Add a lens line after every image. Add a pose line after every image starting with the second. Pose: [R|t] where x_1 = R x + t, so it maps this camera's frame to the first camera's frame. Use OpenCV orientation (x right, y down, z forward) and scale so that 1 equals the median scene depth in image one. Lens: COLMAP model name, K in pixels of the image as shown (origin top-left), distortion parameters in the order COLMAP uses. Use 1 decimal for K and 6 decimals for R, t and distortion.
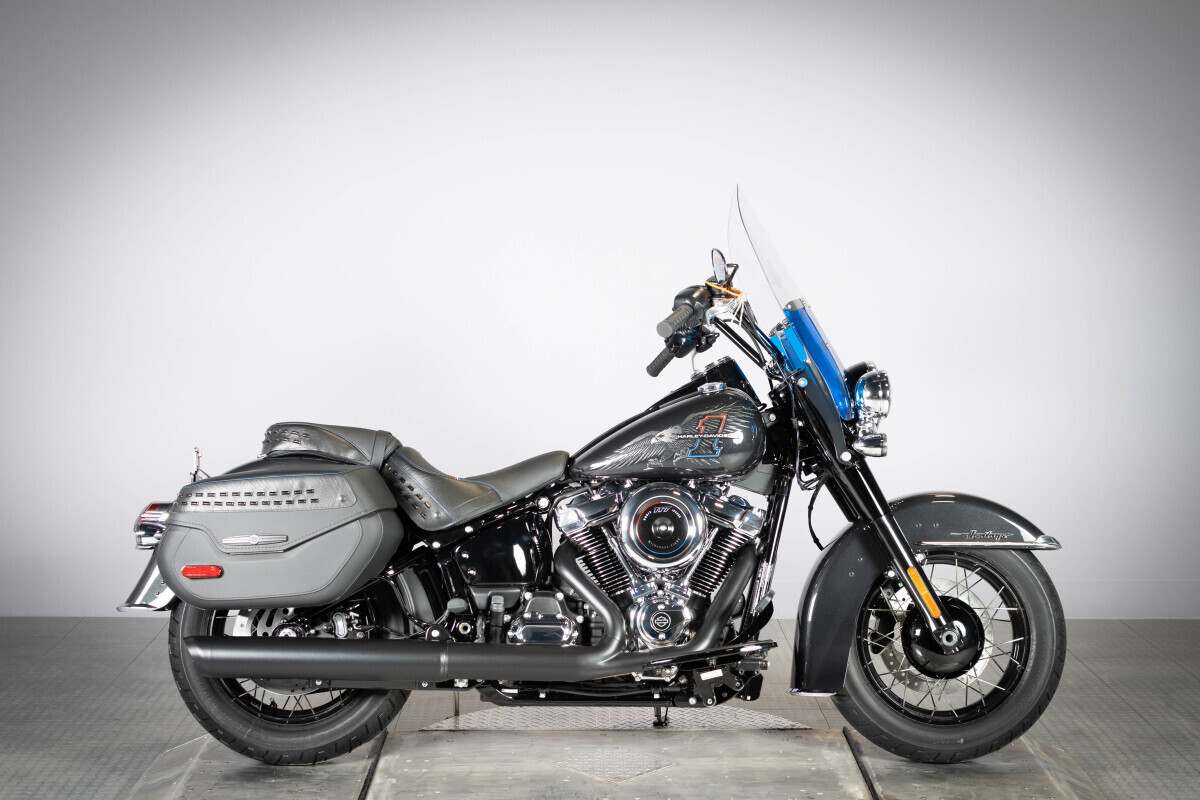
lens RADIAL K [[1855.2, 0, 601.1], [0, 1855.2, 407.6], [0, 0, 1]] dist [-0.001716, 0.000000]
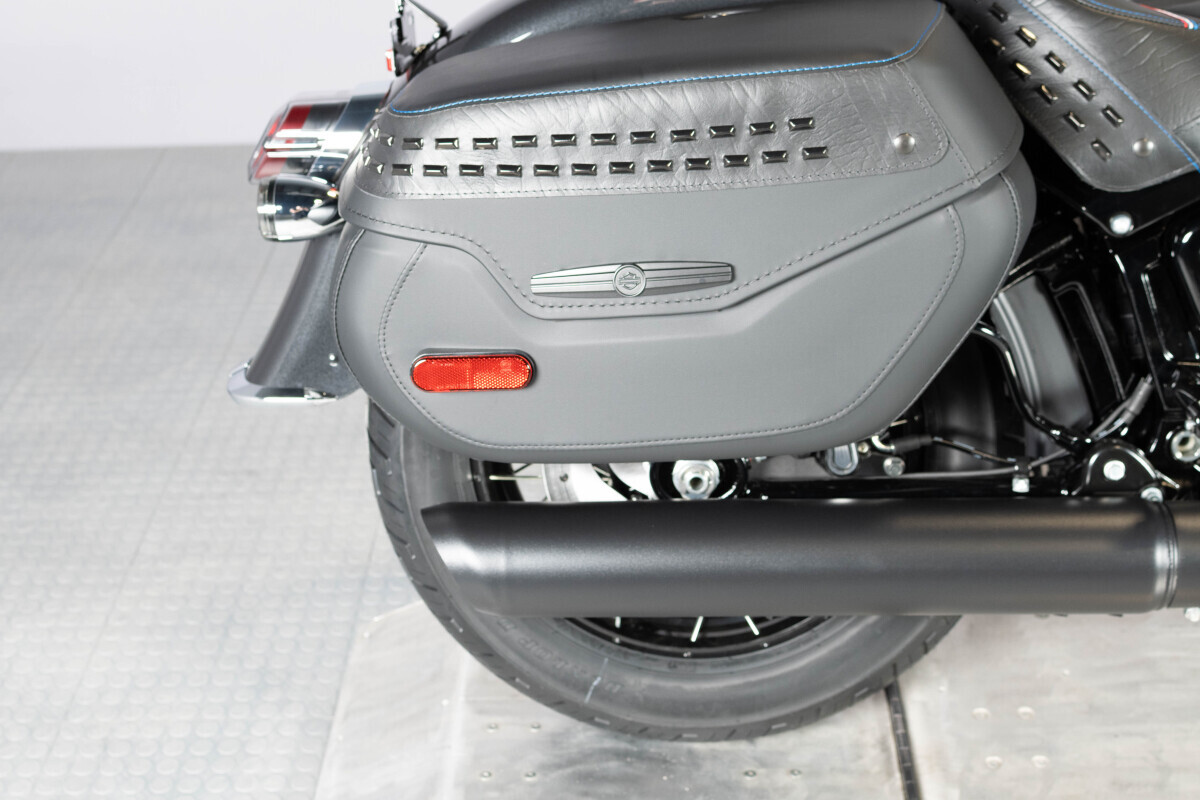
lens RADIAL K [[1855.2, 0, 613.1], [0, 1855.2, 398.6], [0, 0, 1]] dist [-0.001716, 0.000000]
pose [[0.998139, -0.024151, -0.055994, -0.164505], [0.042892, 0.930751, 0.363129, -0.025105], [0.043346, -0.364855, 0.930055, 0.662317]]
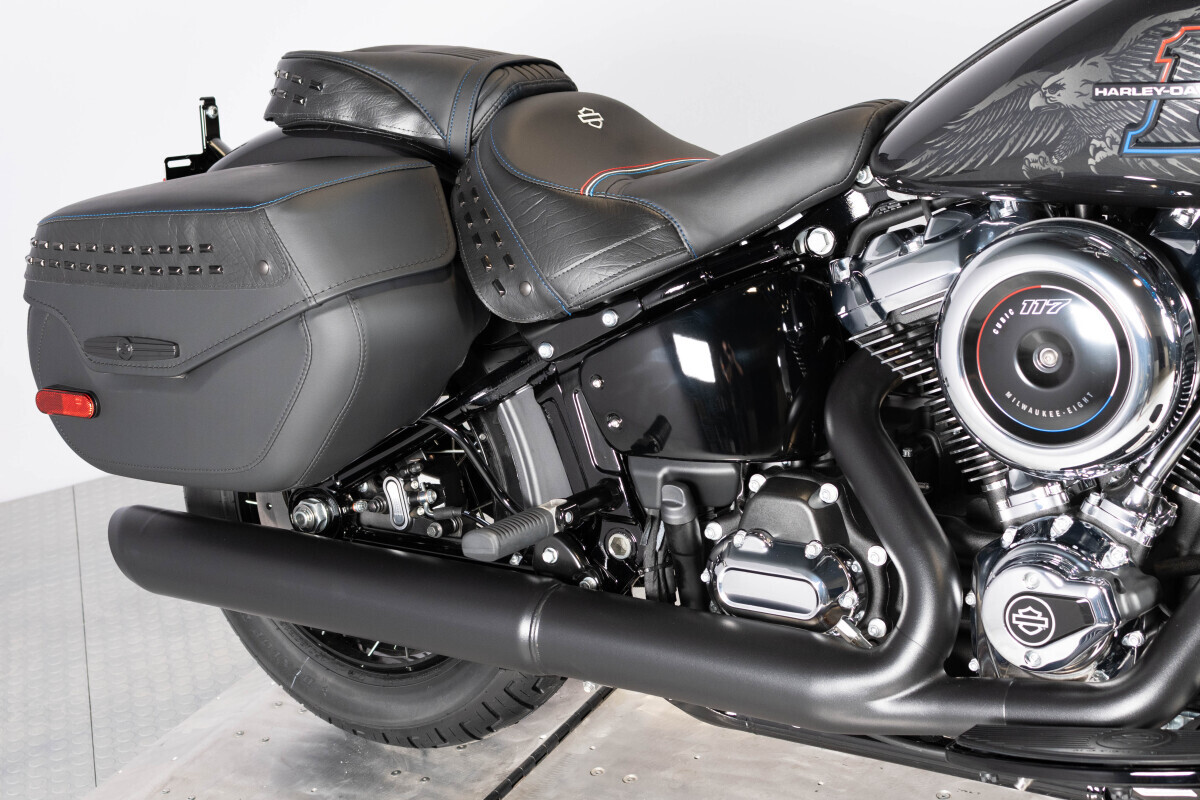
lens RADIAL K [[1983.8, 0, 546.3], [0, 1983.8, 376.0], [0, 0, 1]] dist [-0.011282, 0.000000]
pose [[0.818229, 0.075247, -0.569946, 0.166823], [0.094703, 0.960211, 0.262730, -0.038123], [0.567038, -0.268949, 0.778546, 0.648925]]
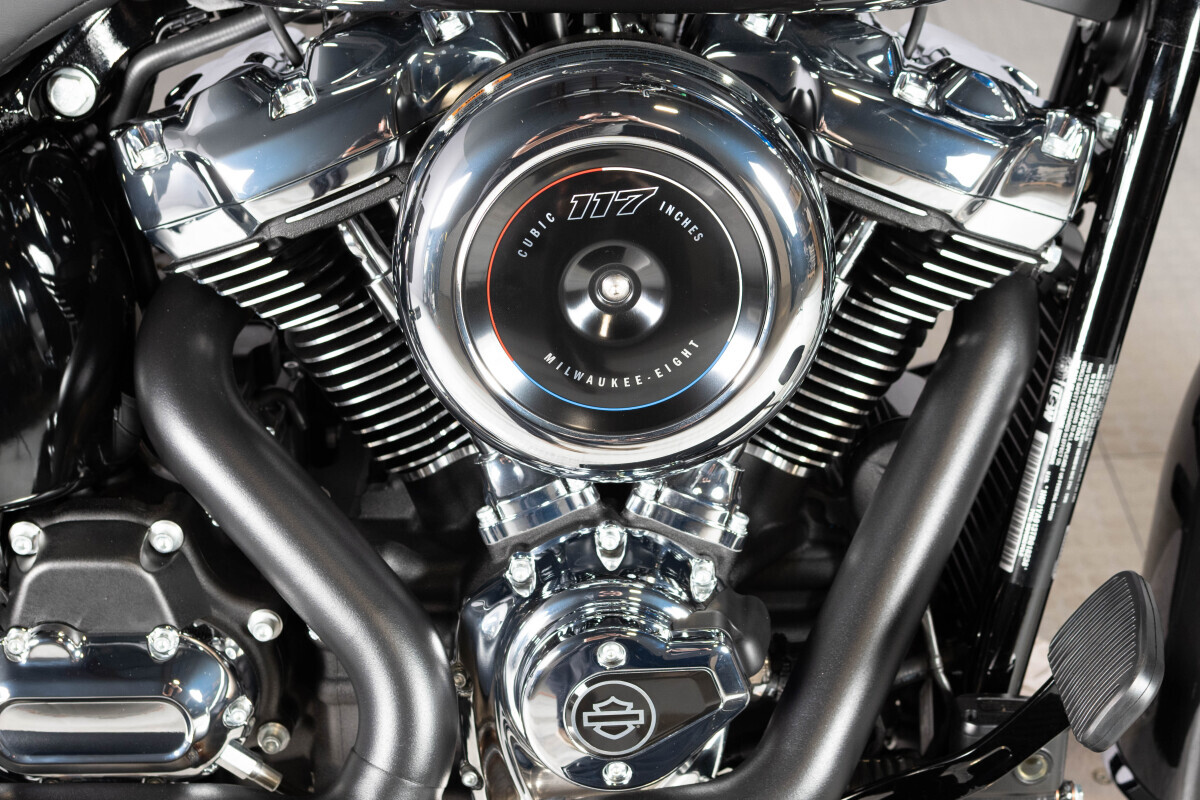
lens RADIAL K [[2120.5, 0, 608.5], [0, 2120.5, 436.3], [0, 0, 1]] dist [0.033232, 0.000000]
pose [[0.999814, -0.019196, -0.001693, 0.032330], [0.017890, 0.891987, 0.451707, -0.025138], [-0.007161, -0.451654, 0.892165, 0.777637]]
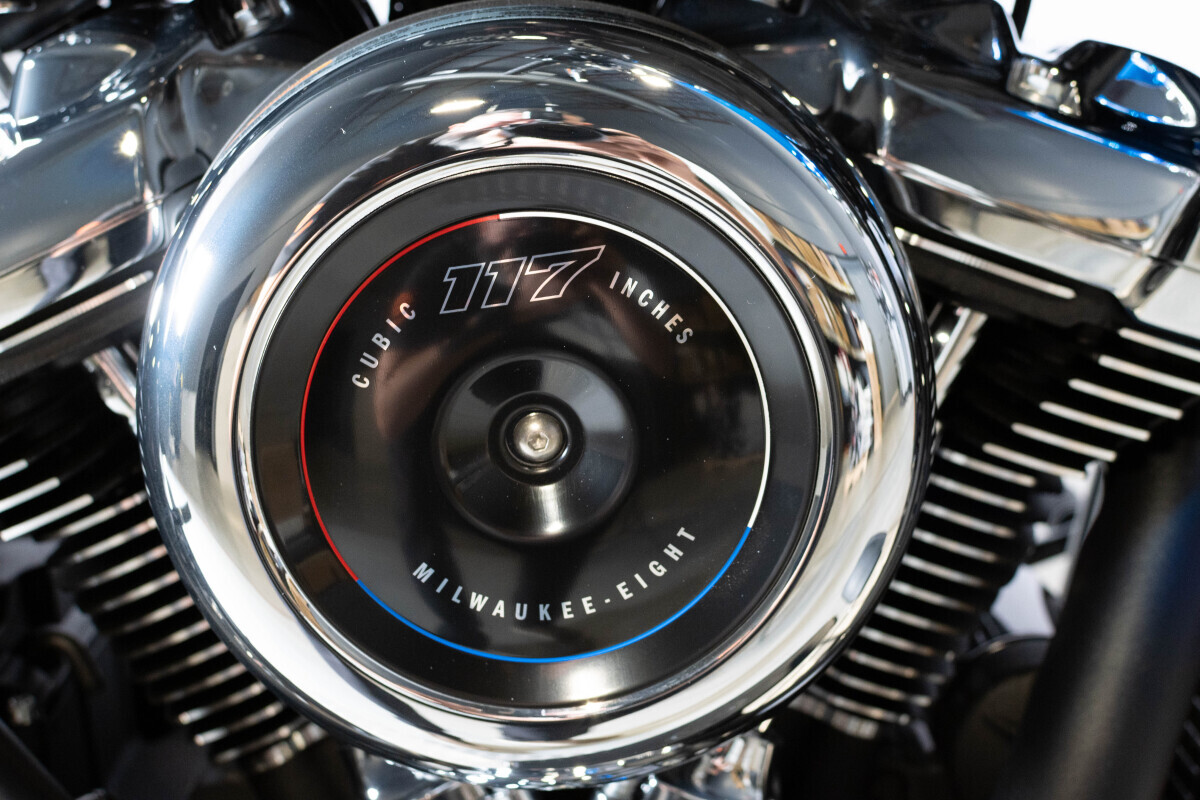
lens RADIAL K [[1855.2, 0, 601.7], [0, 1855.2, 405.5], [0, 0, 1]] dist [-0.001716, 0.000000]
pose [[0.997909, -0.064503, -0.004211, 0.037371], [0.061979, 0.936294, 0.345706, 0.024812], [-0.018356, -0.345244, 0.938334, 0.887533]]
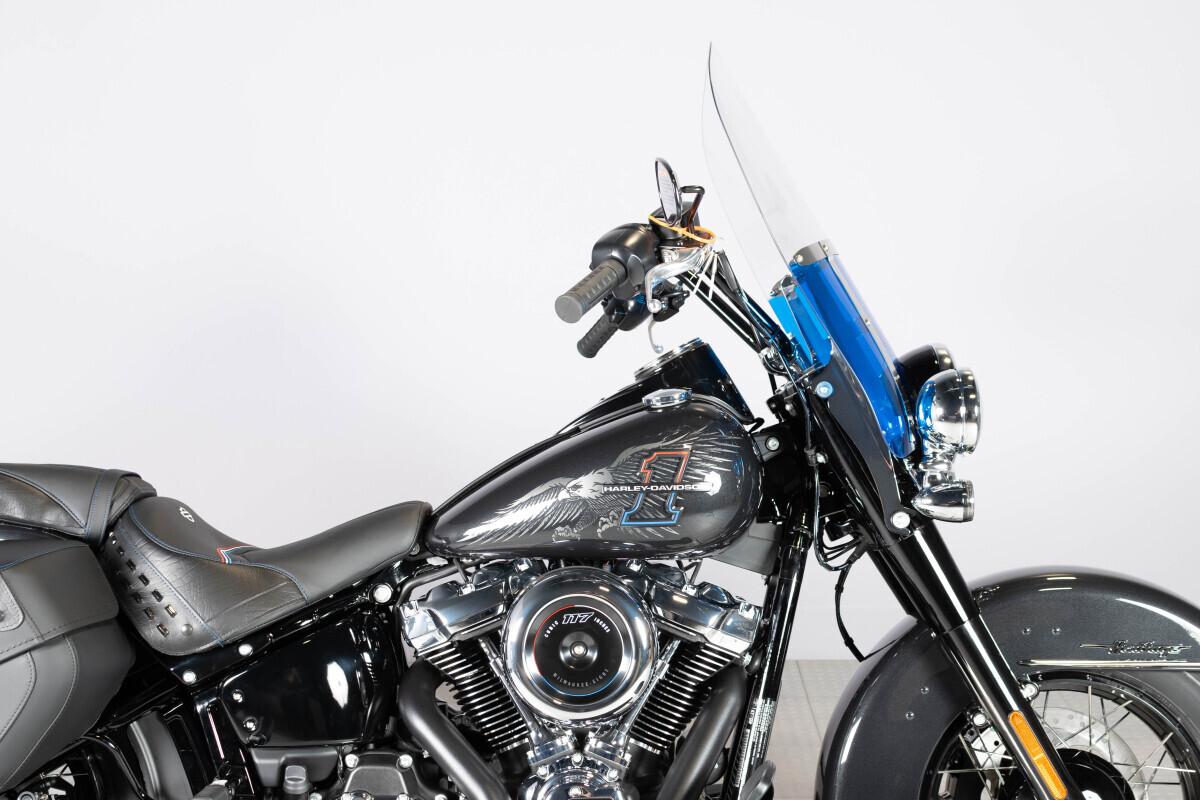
lens RADIAL K [[1855.2, 0, 596.8], [0, 1855.2, 396.0], [0, 0, 1]] dist [-0.001716, 0.000000]
pose [[0.999640, -0.008297, -0.025532, 0.053468], [0.009767, 0.998270, 0.057978, -0.045695], [0.025006, -0.058207, 0.997991, 0.430494]]
